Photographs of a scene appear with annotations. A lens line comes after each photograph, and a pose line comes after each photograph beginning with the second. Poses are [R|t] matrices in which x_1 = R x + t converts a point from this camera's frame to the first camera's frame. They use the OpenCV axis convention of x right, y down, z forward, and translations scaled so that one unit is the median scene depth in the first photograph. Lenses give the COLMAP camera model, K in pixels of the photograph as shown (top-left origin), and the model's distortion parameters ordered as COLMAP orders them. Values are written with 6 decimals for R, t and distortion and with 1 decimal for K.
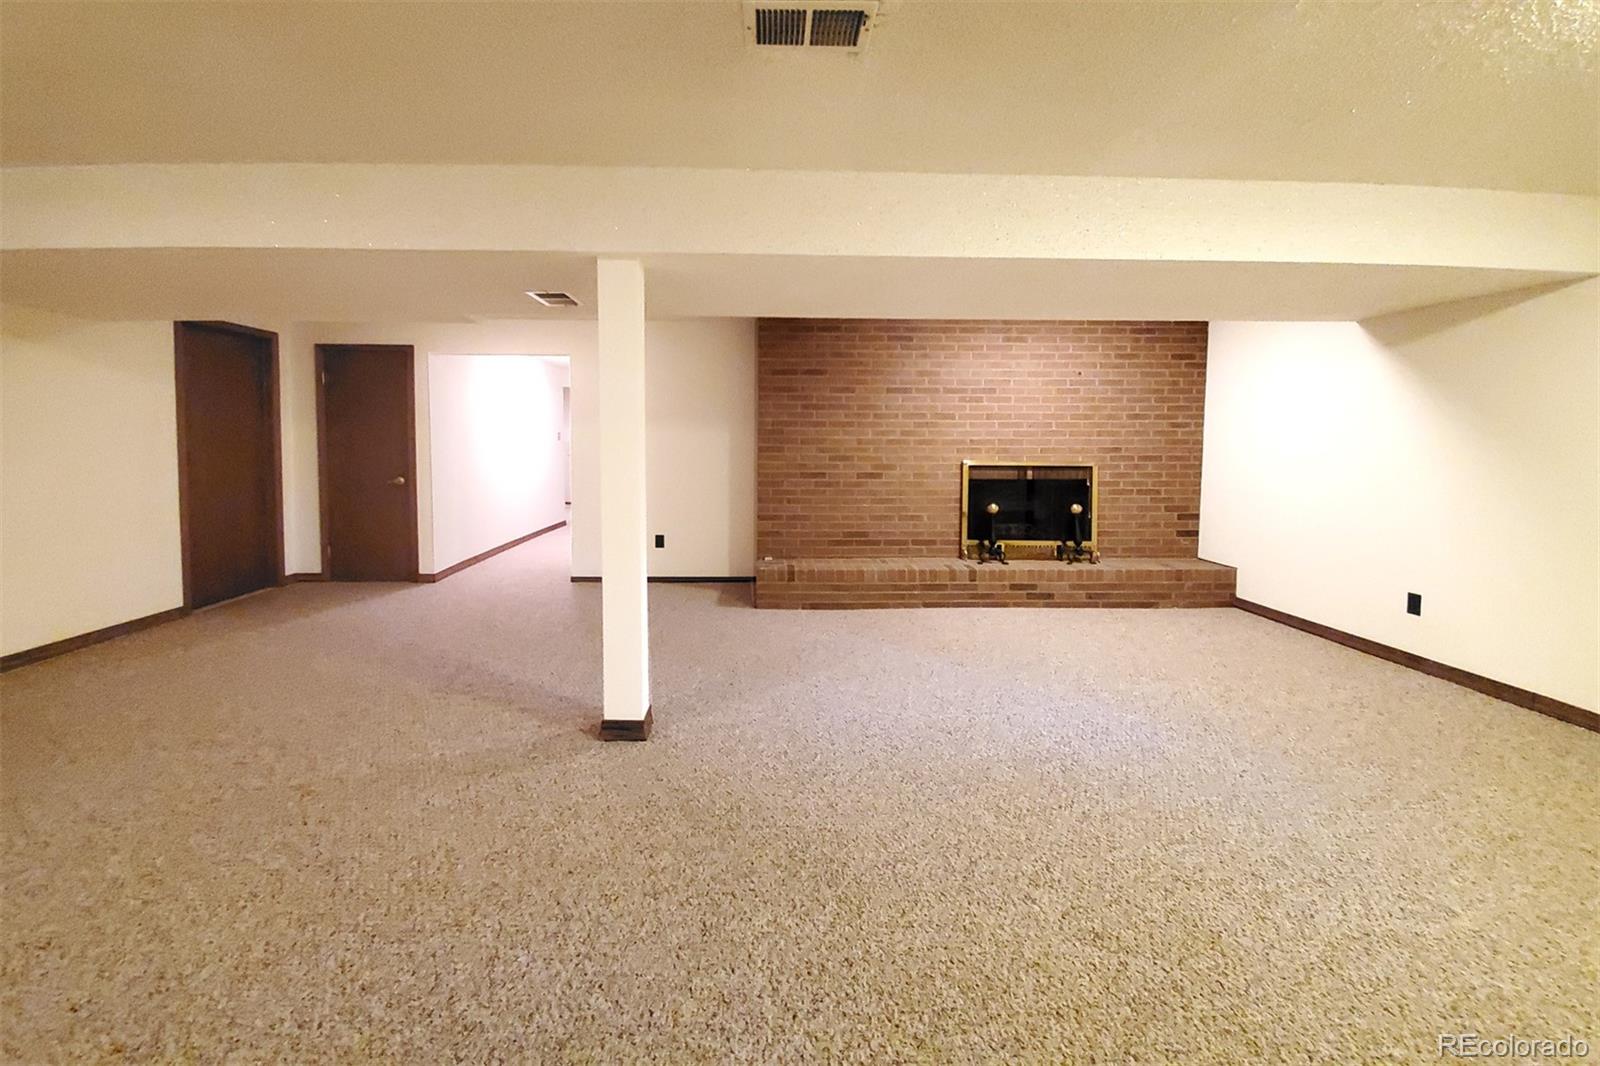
lens RADIAL K [[670.0, 0, 798.8], [0, 670.0, 555.4], [0, 0, 1]] dist [-0.000192, -0.000063]
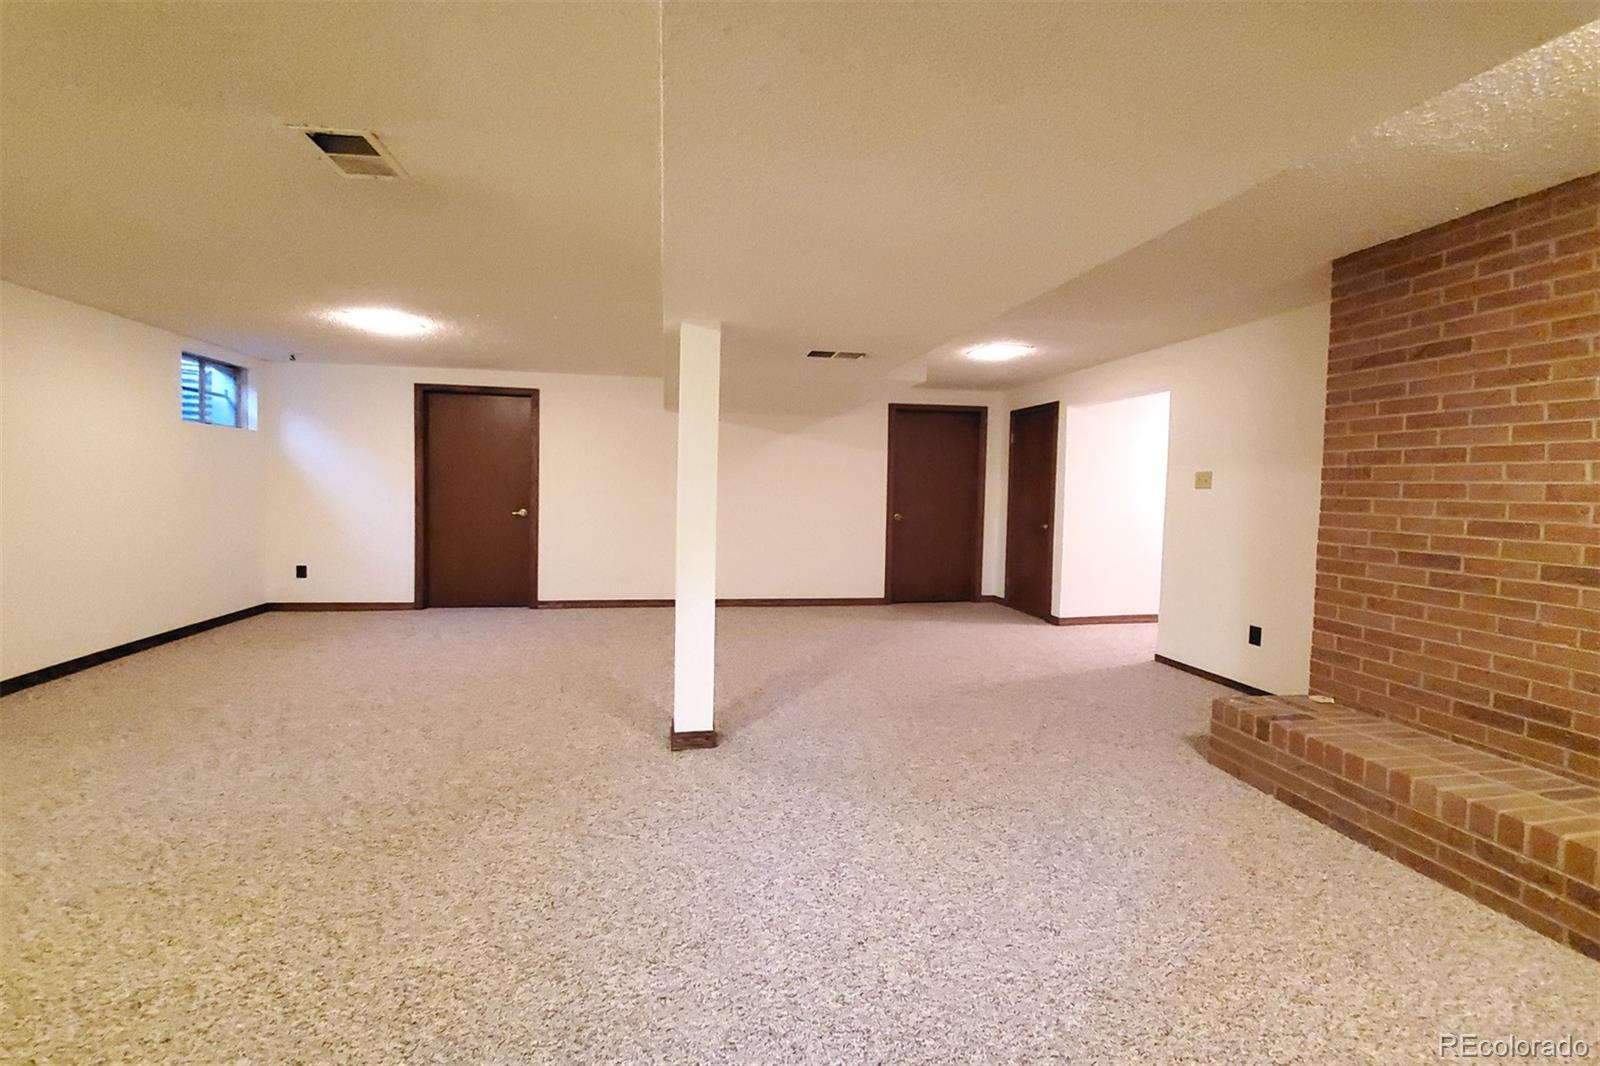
lens RADIAL K [[632.2, 0, 796.7], [0, 632.2, 566.9], [0, 0, 1]] dist [0.002093, -0.007988]
pose [[0.163723, 0.118169, -0.979403, 0.401202], [-0.172722, 0.980898, 0.089476, -0.077938], [0.971268, 0.154515, 0.181006, 0.481364]]
